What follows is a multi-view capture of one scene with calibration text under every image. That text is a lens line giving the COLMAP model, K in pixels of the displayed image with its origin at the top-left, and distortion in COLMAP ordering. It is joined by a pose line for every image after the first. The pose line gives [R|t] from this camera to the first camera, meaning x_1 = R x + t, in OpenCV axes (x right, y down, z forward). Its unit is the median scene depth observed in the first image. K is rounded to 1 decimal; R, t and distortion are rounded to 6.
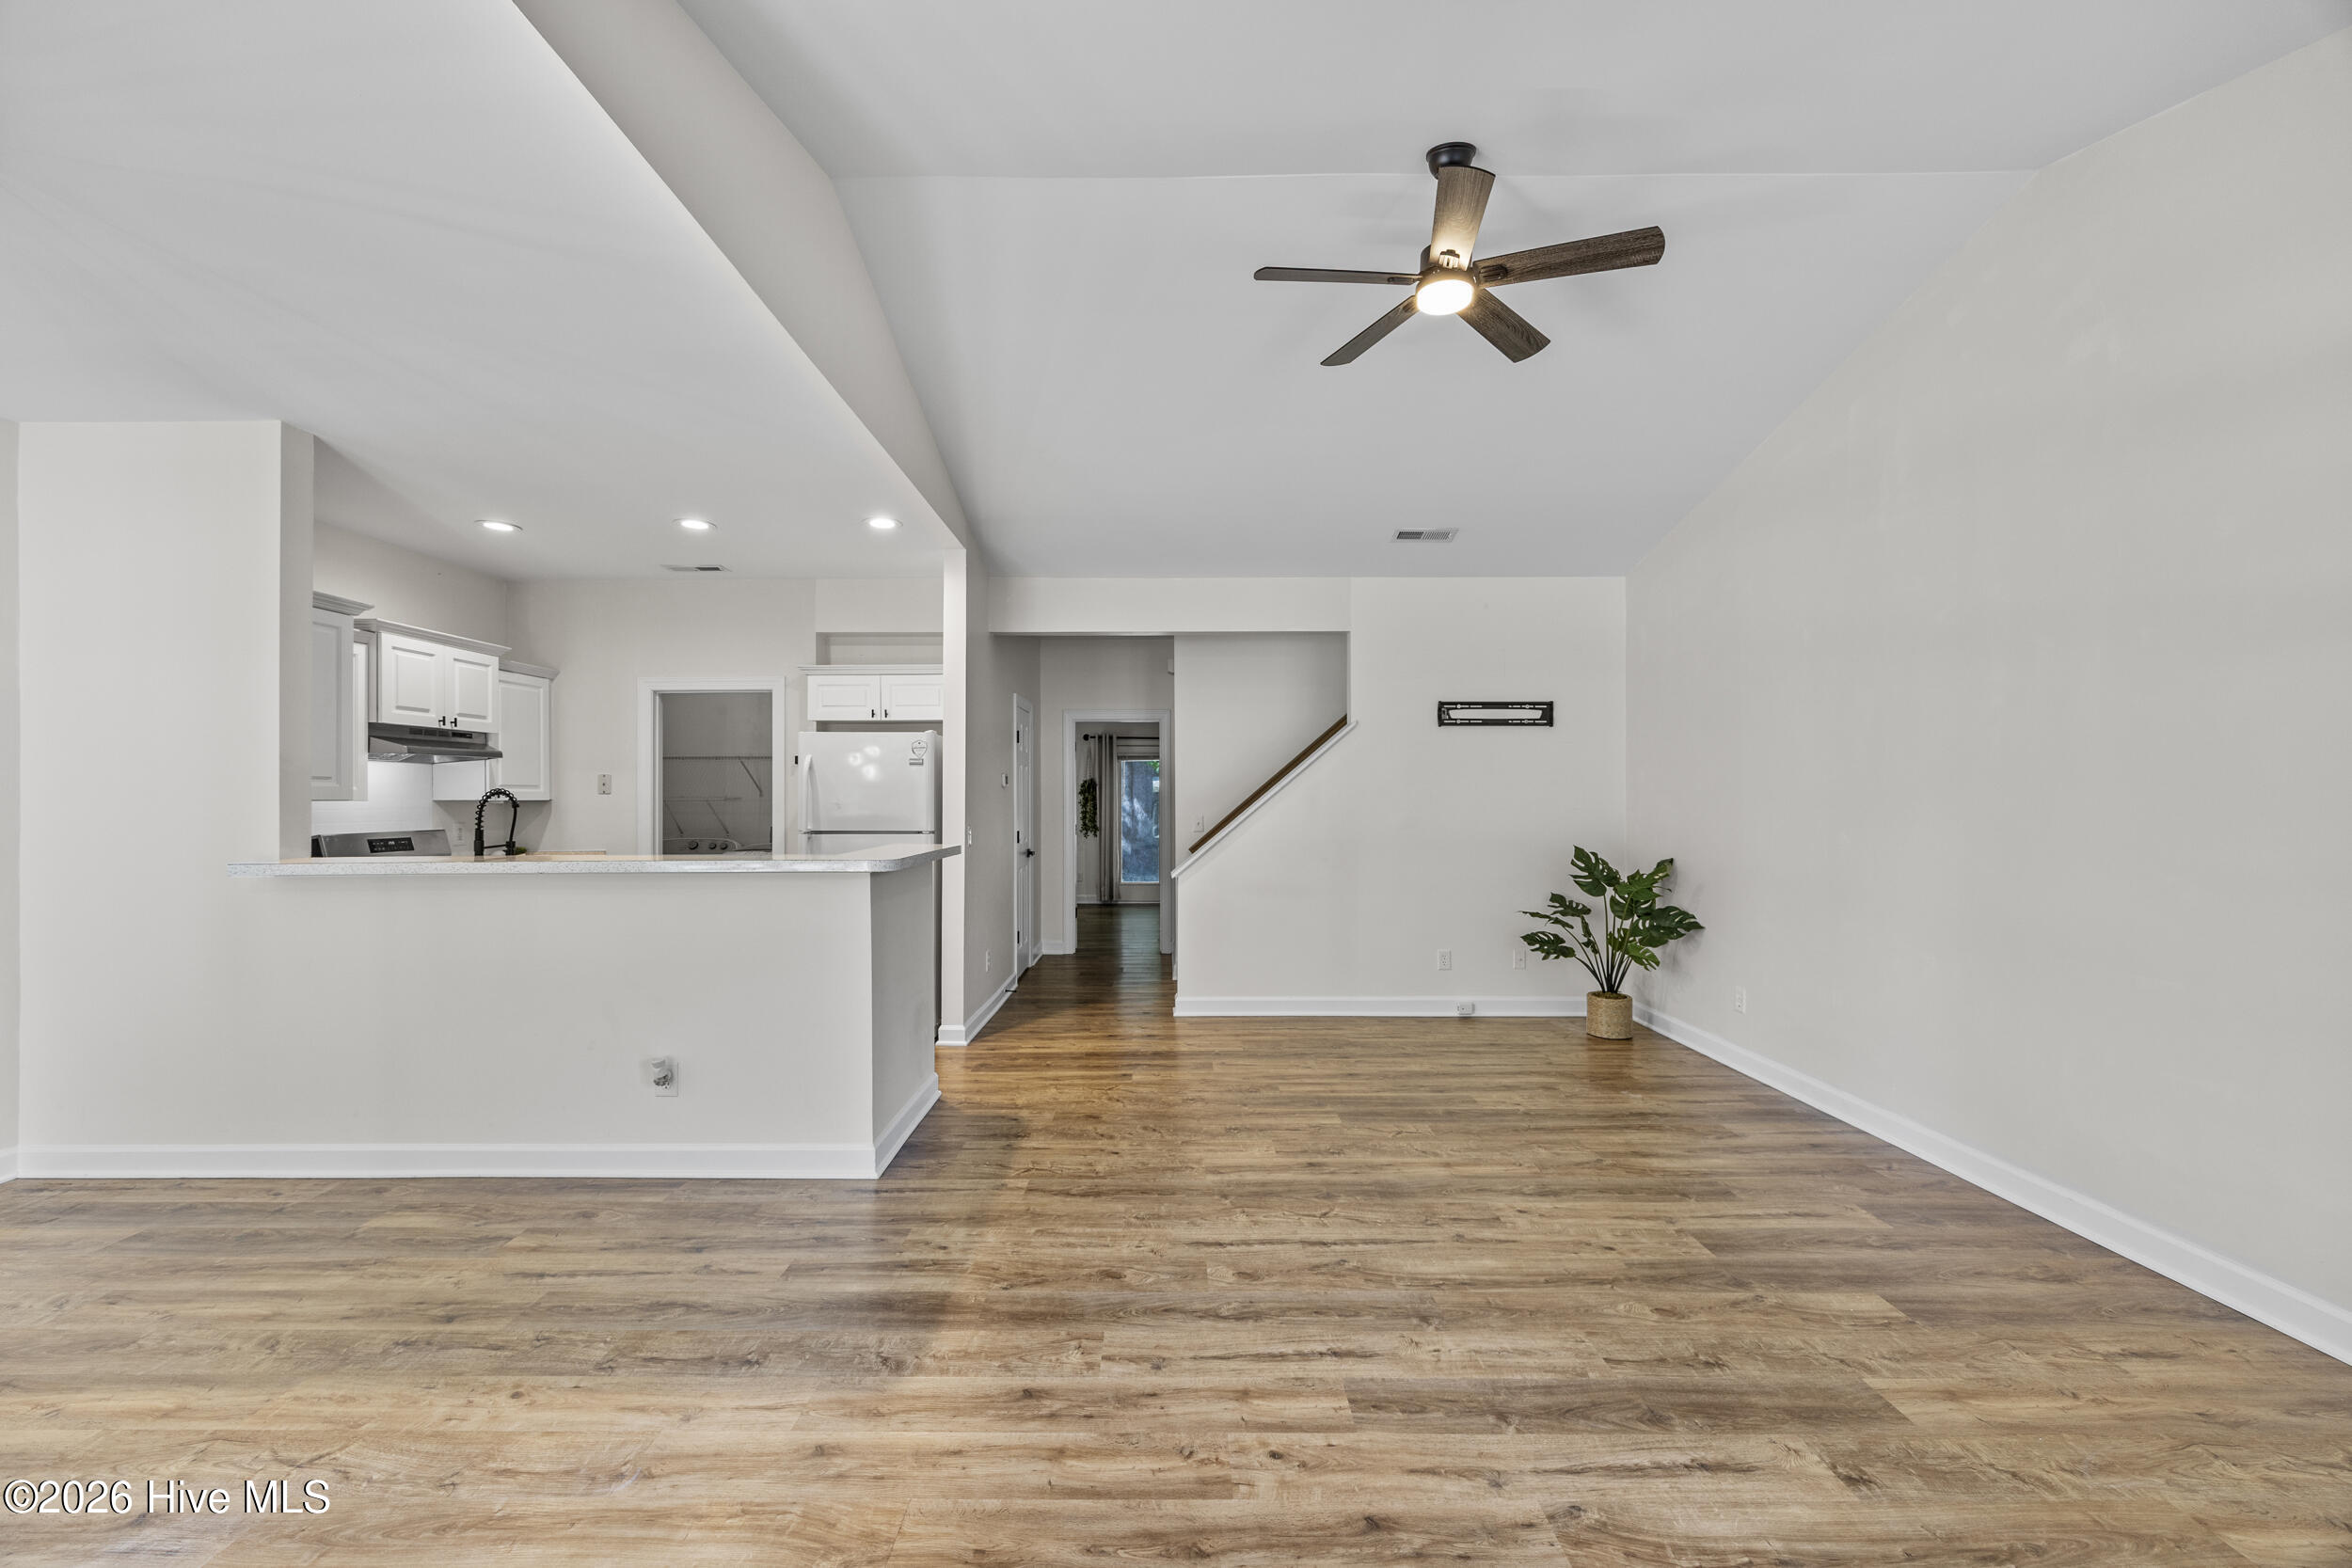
lens RADIAL K [[903.1, 0, 1150.9], [0, 903.1, 791.8], [0, 0, 1]] dist [0.001089, -0.000128]
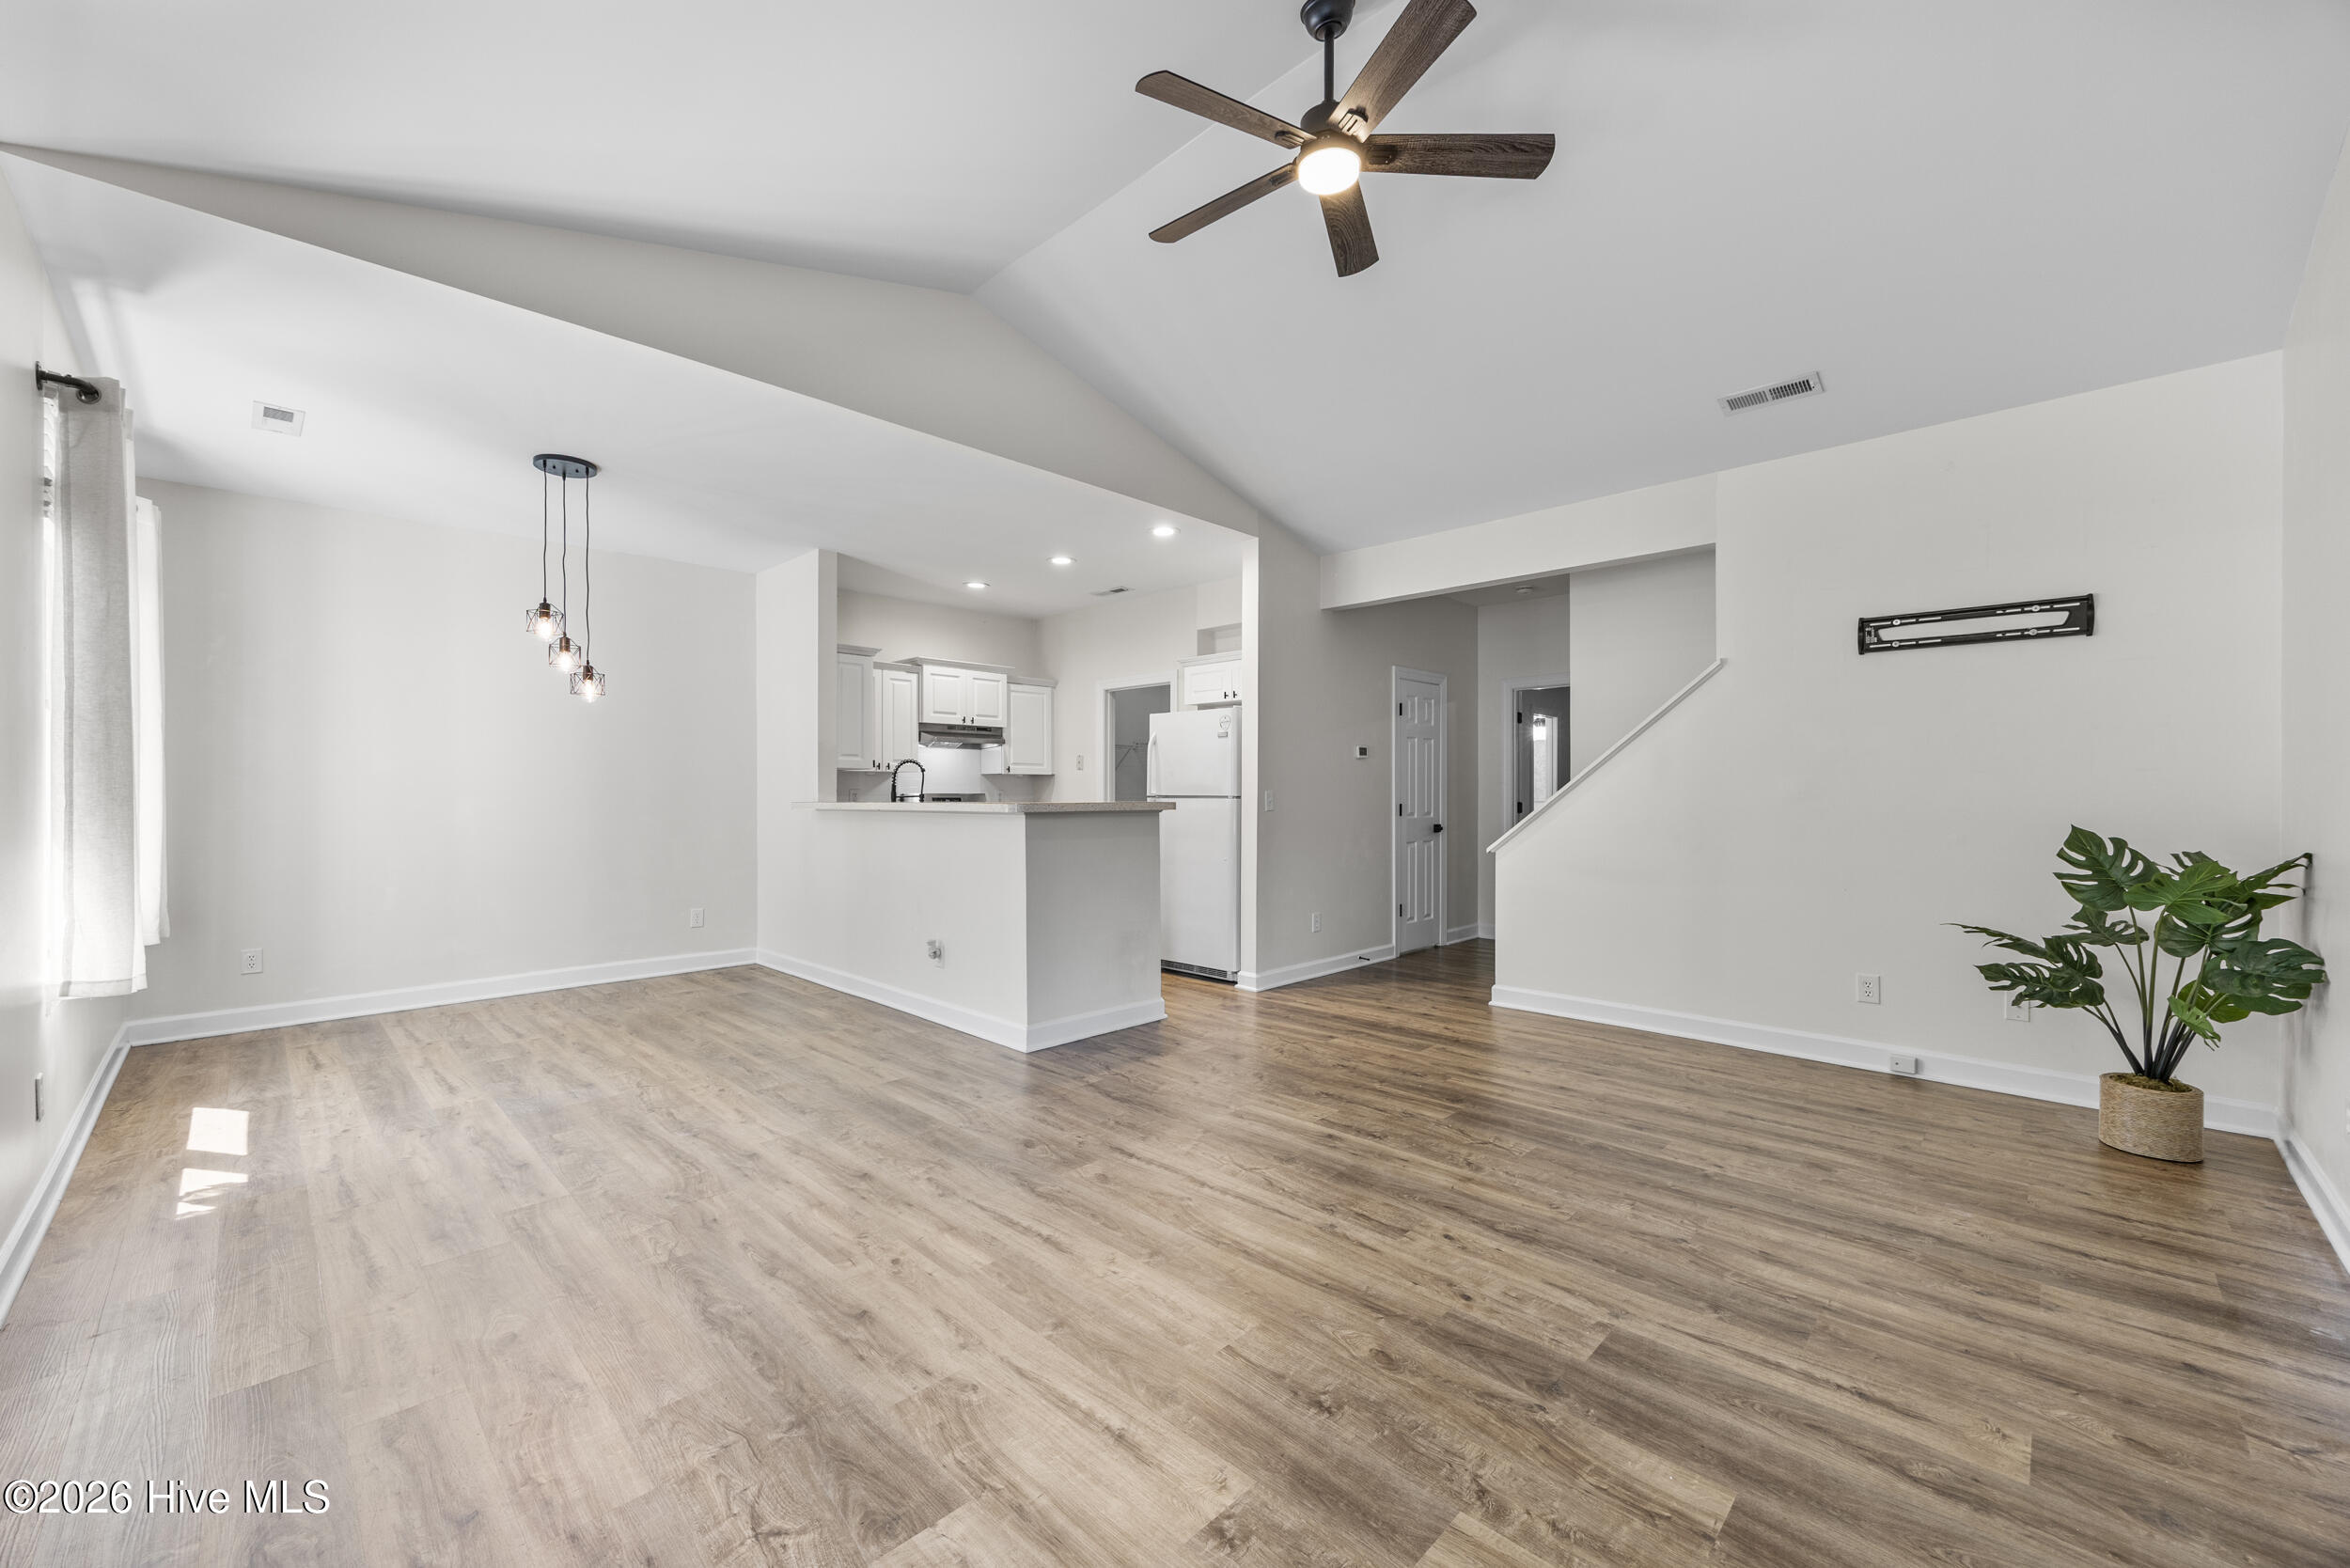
lens RADIAL K [[900.2, 0, 1165.9], [0, 900.2, 789.1], [0, 0, 1]] dist [-0.000032, 0.000164]
pose [[0.720459, -0.001099, -0.693496, 0.684389], [0.000882, 0.999999, -0.000669, 0.052783], [0.693497, -0.000129, 0.720460, 0.206378]]
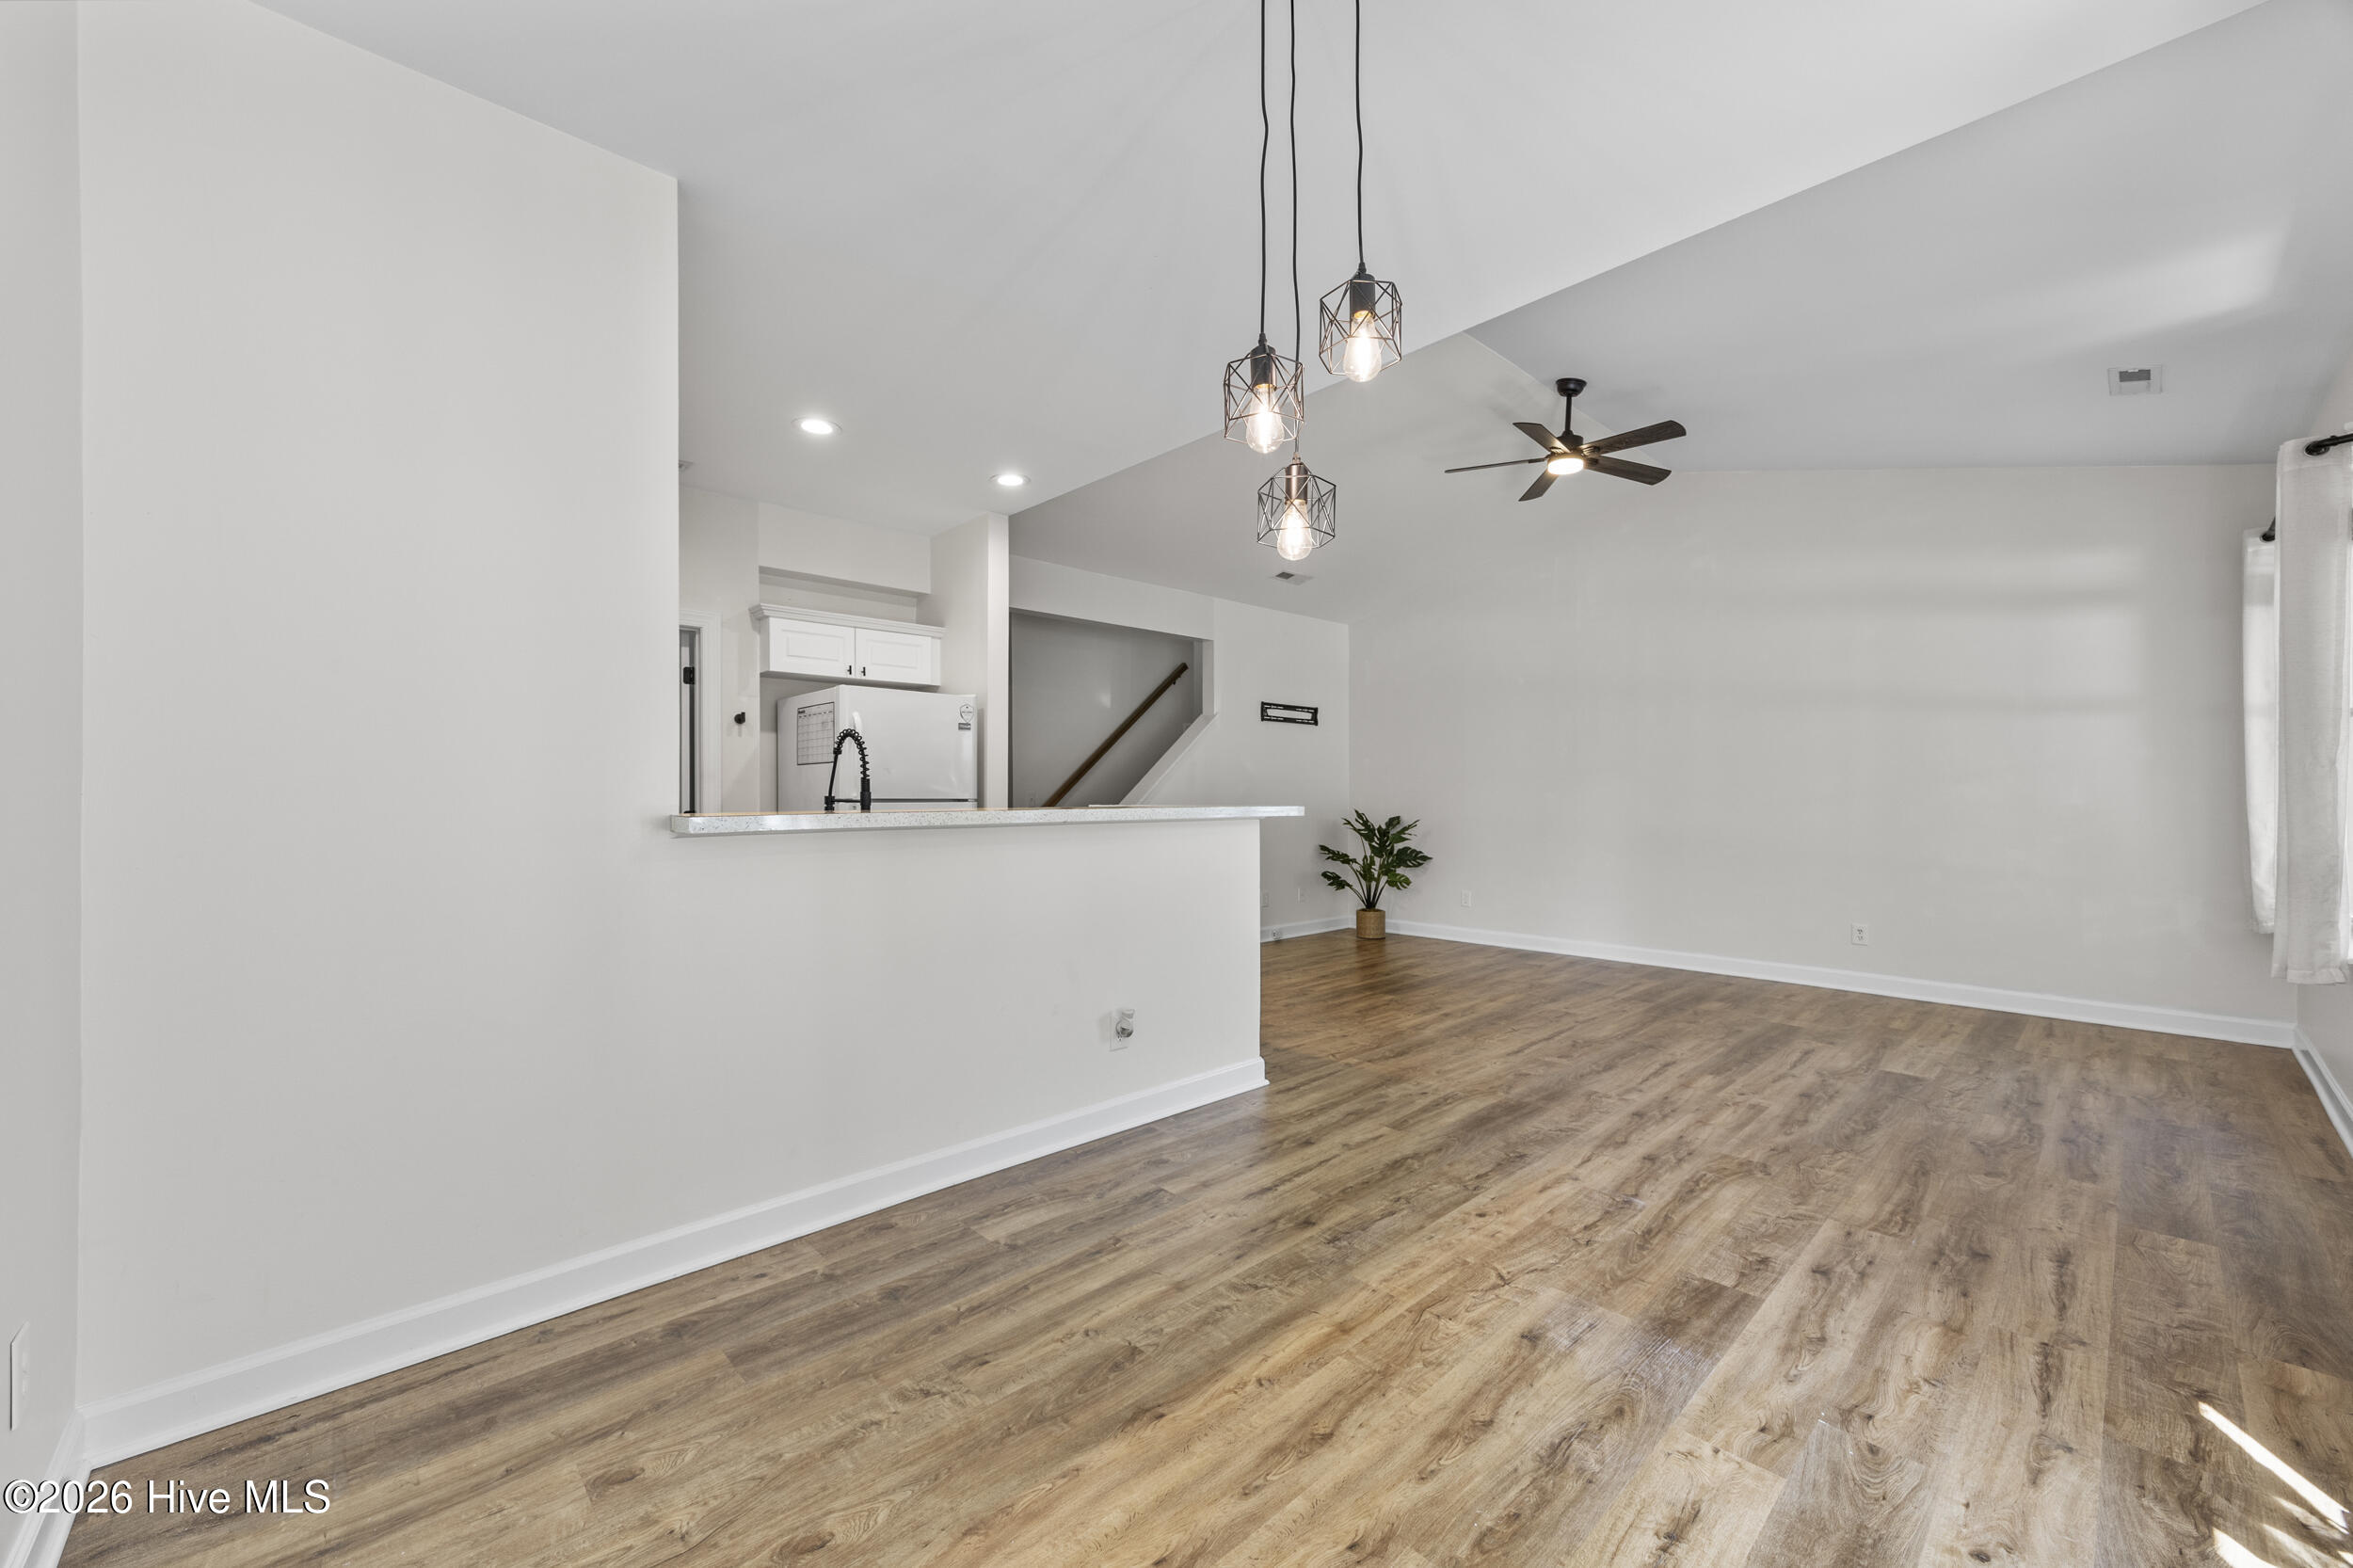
lens RADIAL K [[907.2, 0, 1153.0], [0, 907.2, 792.7], [0, 0, 1]] dist [-0.004764, -0.000344]
pose [[0.736420, 0.002804, 0.676519, -1.122878], [0.001242, 0.999984, -0.005497, 0.062631], [-0.676523, 0.004889, 0.736405, 0.240217]]
